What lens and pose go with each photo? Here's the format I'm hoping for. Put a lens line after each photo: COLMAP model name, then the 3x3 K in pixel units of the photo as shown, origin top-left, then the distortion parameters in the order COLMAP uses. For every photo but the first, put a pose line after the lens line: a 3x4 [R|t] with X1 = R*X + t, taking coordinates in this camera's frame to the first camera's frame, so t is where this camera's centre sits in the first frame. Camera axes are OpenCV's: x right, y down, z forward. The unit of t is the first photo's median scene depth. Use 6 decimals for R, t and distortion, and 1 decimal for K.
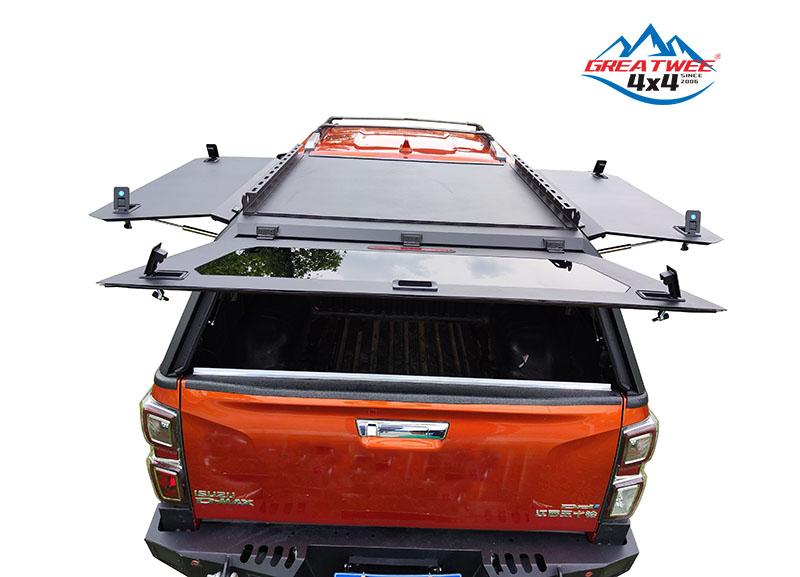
lens RADIAL K [[579.3, 0, 400.0], [0, 579.3, 288.5], [0, 0, 1]] dist [0.005139, 0.001835]
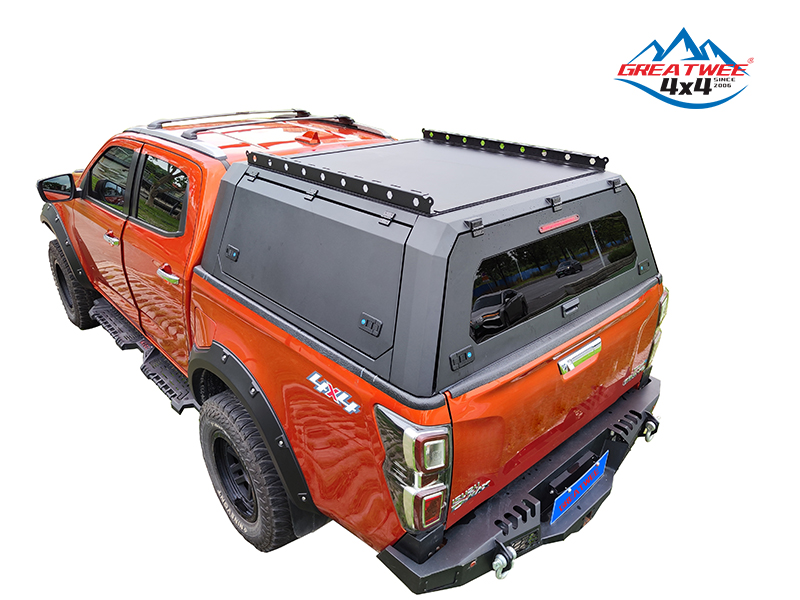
lens RADIAL K [[576.6, 0, 402.5], [0, 576.6, 292.6], [0, 0, 1]] dist [0.006870, -0.002164]
pose [[0.735026, -0.312605, 0.601677, -0.887914], [0.289092, 0.947165, 0.138942, -0.145930], [-0.613321, 0.071814, 0.786562, 0.250296]]
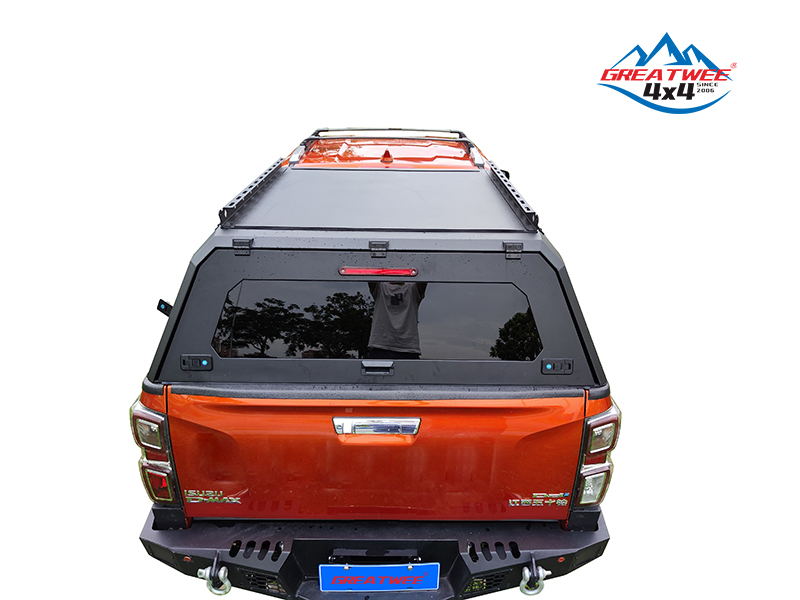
lens RADIAL K [[576.6, 0, 402.5], [0, 576.6, 292.6], [0, 0, 1]] dist [0.006870, -0.002164]
pose [[0.999450, -0.031654, -0.009835, 0.063951], [0.031628, 0.999496, -0.002802, 0.003631], [0.009919, 0.002490, 0.999948, -0.048660]]
